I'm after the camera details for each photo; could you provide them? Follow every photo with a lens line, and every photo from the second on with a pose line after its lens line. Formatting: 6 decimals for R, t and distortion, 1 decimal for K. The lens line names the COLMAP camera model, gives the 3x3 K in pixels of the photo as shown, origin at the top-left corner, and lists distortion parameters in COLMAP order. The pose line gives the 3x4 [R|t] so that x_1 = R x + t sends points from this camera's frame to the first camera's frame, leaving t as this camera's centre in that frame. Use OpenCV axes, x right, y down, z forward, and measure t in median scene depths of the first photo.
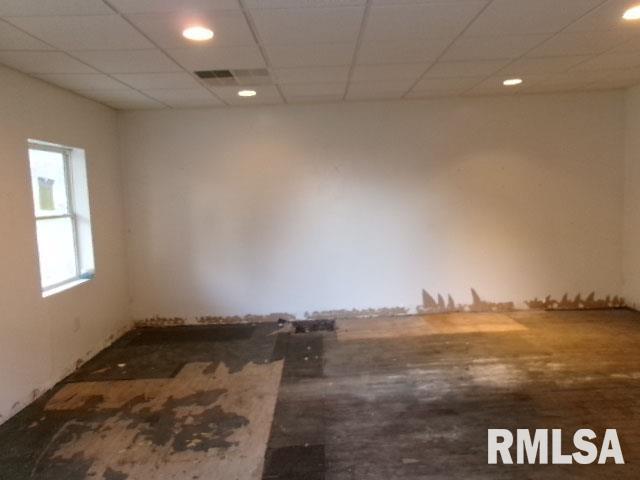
lens RADIAL K [[495.7, 0, 322.3], [0, 495.7, 240.0], [0, 0, 1]] dist [-0.044605, 0.074451]
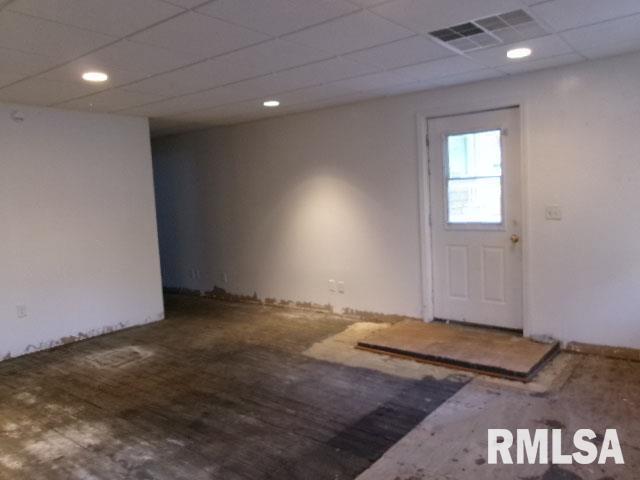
lens RADIAL K [[495.7, 0, 322.3], [0, 495.7, 240.0], [0, 0, 1]] dist [-0.044605, 0.074451]
pose [[-0.782476, 0.022075, 0.622290, -0.524091], [0.142150, 0.979314, 0.144002, -0.113482], [-0.606239, 0.201137, -0.769428, 1.417716]]
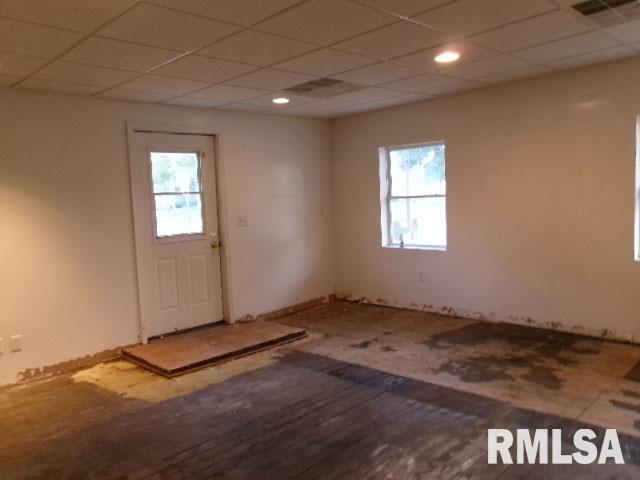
lens RADIAL K [[495.7, 0, 322.3], [0, 495.7, 240.0], [0, 0, 1]] dist [-0.044605, 0.074451]
pose [[-0.703945, 0.142418, -0.695830, 0.778758], [0.012642, 0.982047, 0.188210, -0.162311], [0.710142, 0.123693, -0.693107, 1.424597]]
